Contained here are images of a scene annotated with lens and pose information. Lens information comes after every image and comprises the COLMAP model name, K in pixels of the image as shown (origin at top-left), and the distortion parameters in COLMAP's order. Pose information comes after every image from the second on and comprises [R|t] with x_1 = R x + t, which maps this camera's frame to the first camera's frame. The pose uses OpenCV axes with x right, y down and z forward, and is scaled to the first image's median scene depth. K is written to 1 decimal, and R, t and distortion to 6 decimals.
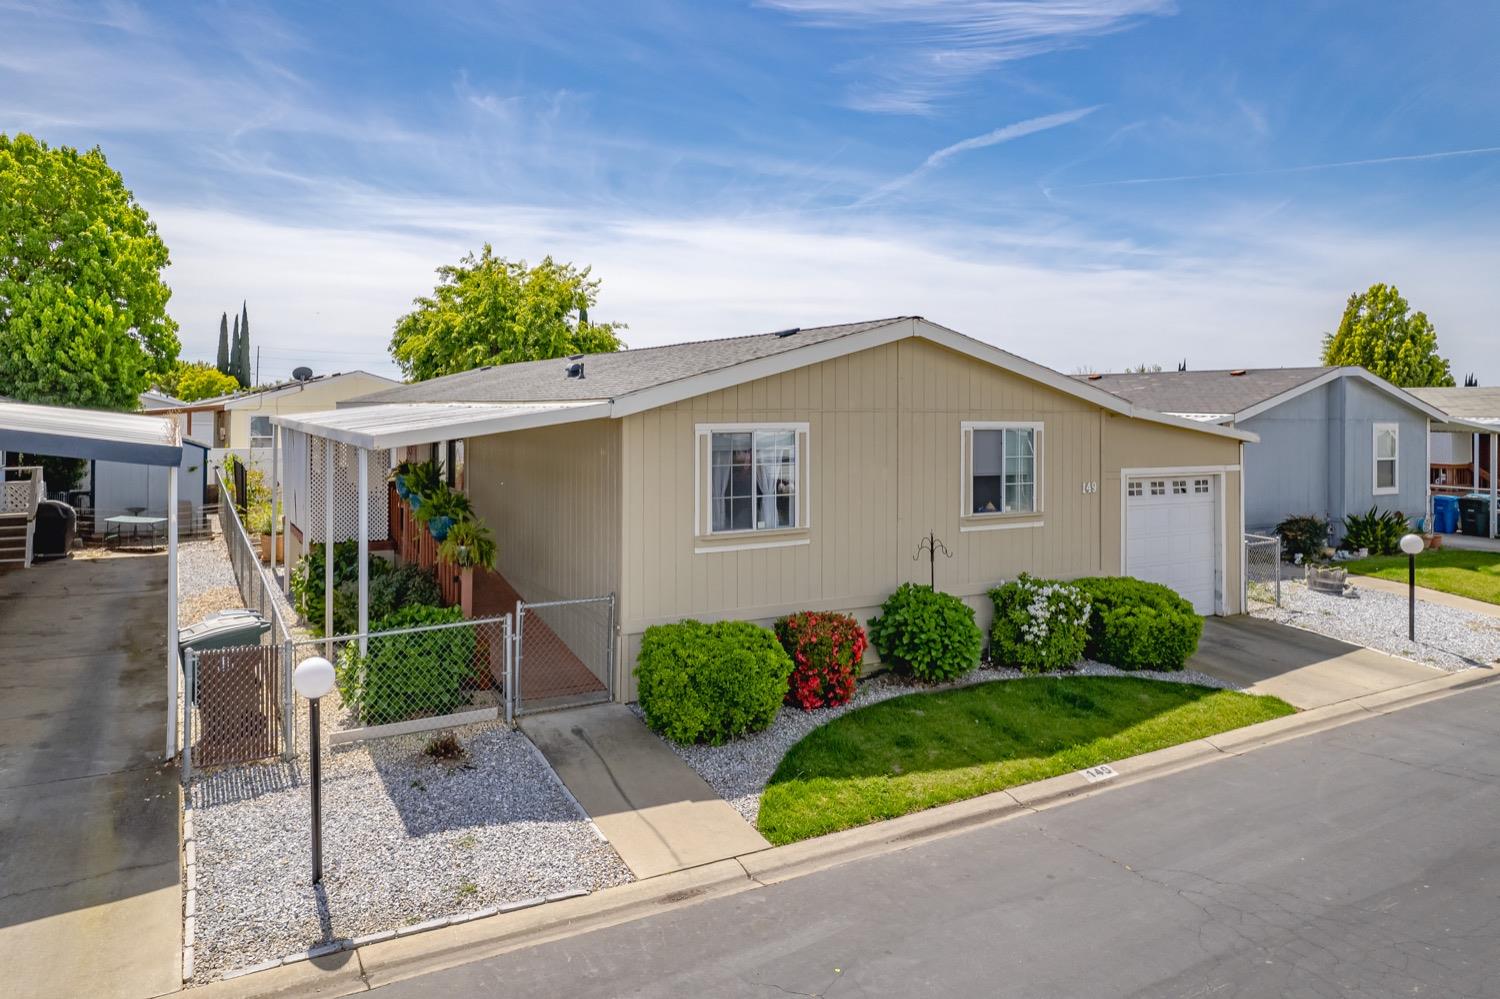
lens RADIAL K [[987.5, 0, 750.5], [0, 987.5, 455.0], [0, 0, 1]] dist [-0.051703, 0.036531]
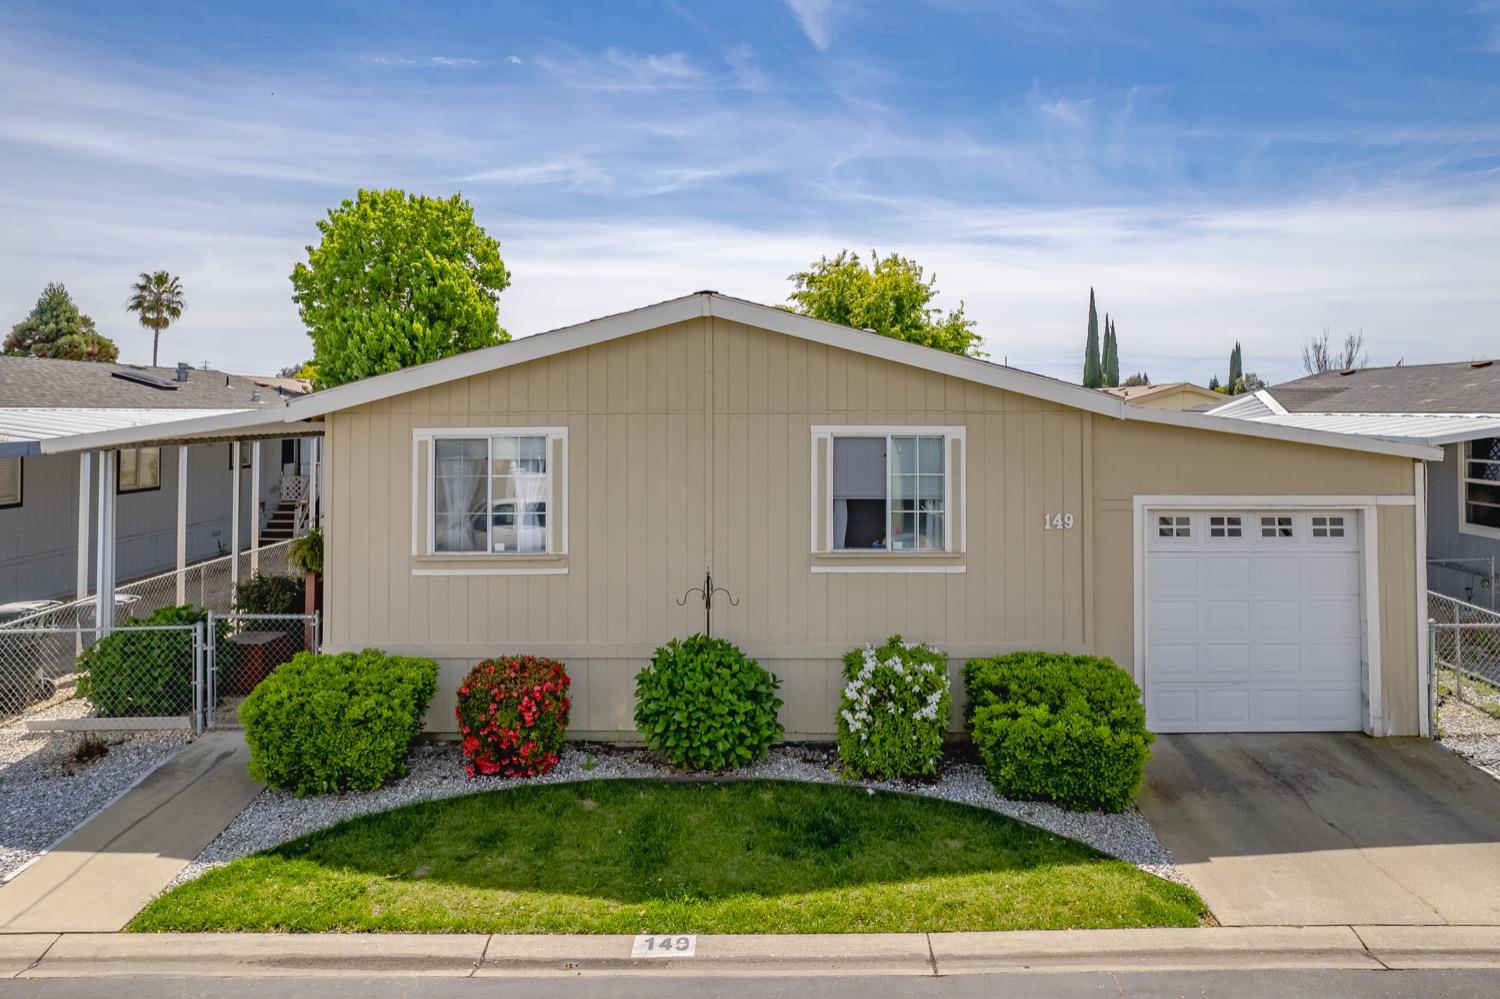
lens RADIAL K [[987.5, 0, 750.5], [0, 987.5, 455.0], [0, 0, 1]] dist [-0.051703, 0.036531]
pose [[0.874374, 0.014938, -0.485023, 0.538761], [-0.016629, 0.999861, 0.000817, -0.011584], [0.484968, 0.007351, 0.874501, 0.320133]]
